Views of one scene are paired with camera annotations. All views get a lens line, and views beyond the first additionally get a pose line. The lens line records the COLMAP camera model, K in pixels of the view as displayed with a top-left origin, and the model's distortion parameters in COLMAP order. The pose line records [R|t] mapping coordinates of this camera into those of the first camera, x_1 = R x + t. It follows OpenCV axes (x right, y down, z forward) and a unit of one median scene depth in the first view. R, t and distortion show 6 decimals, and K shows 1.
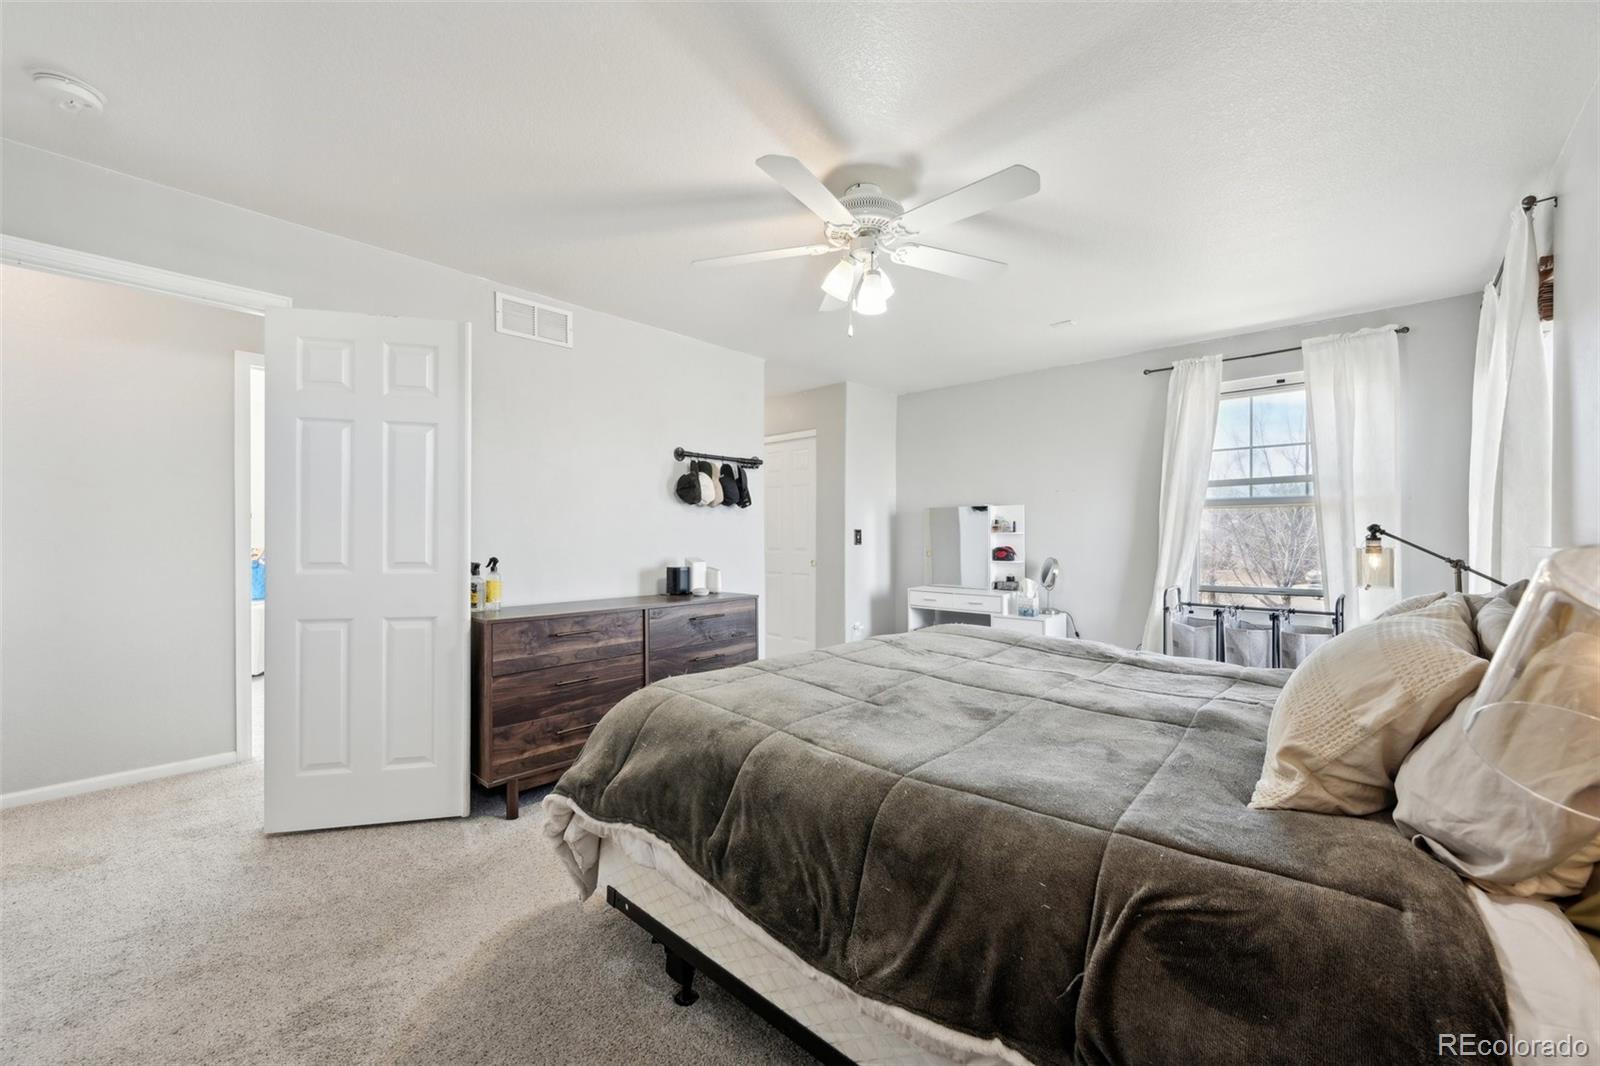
lens RADIAL K [[632.2, 0, 798.3], [0, 632.2, 533.9], [0, 0, 1]] dist [-0.000070, 0.000087]
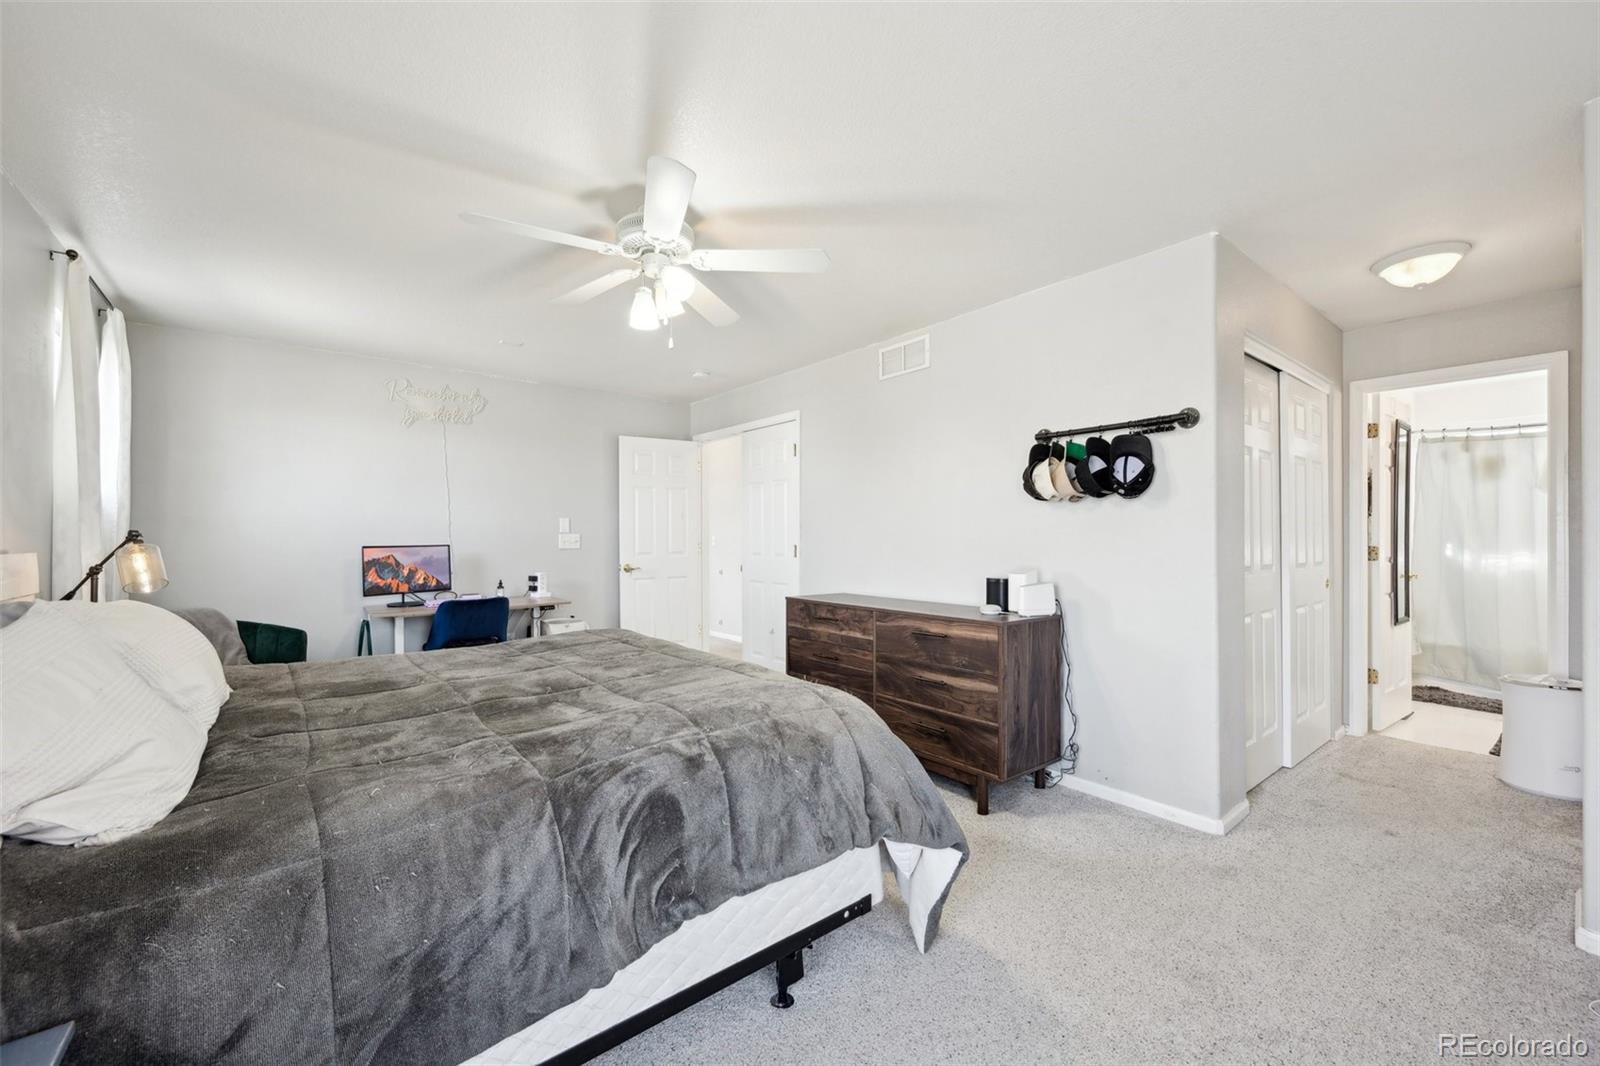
lens RADIAL K [[632.2, 0, 798.3], [0, 632.2, 533.9], [0, 0, 1]] dist [-0.000070, 0.000087]
pose [[-0.158571, -0.006383, -0.987327, 0.775280], [0.003341, 0.999970, -0.007002, -0.001687], [0.987342, -0.004409, -0.158545, 0.993255]]
